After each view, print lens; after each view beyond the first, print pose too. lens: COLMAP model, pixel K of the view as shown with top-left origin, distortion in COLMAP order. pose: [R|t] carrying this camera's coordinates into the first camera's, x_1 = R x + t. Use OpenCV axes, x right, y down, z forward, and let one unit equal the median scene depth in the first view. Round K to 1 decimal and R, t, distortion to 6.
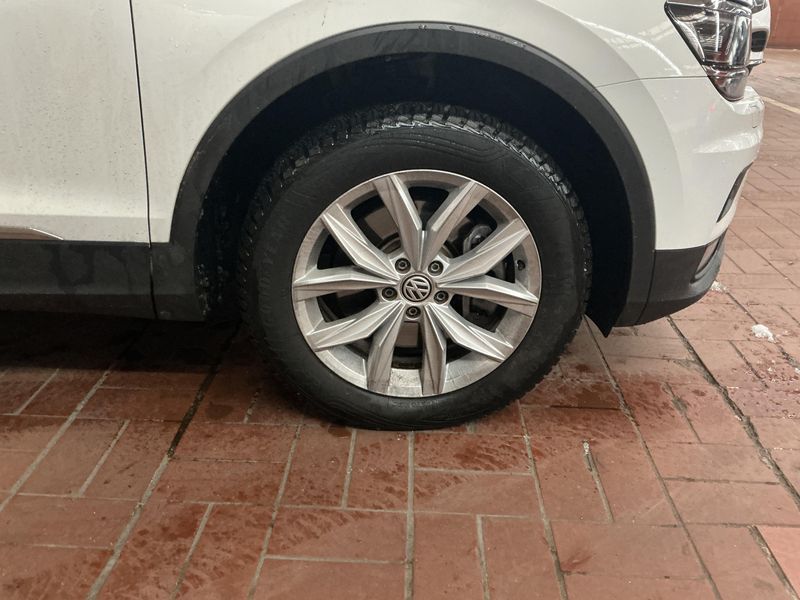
lens RADIAL K [[670.3, 0, 400.0], [0, 670.3, 300.0], [0, 0, 1]] dist [0.081719, -0.145614]
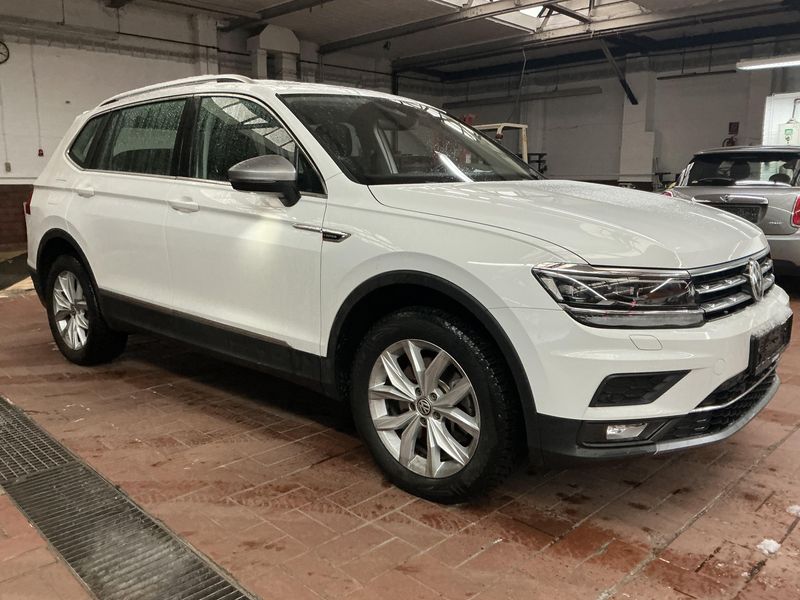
lens RADIAL K [[646.9, 0, 388.7], [0, 646.9, 299.1], [0, 0, 1]] dist [0.076599, -0.109208]
pose [[0.725838, 0.096361, -0.681083, 1.101621], [-0.280787, 0.945397, -0.165481, 0.023139], [0.627948, 0.311351, 0.713262, -0.366458]]
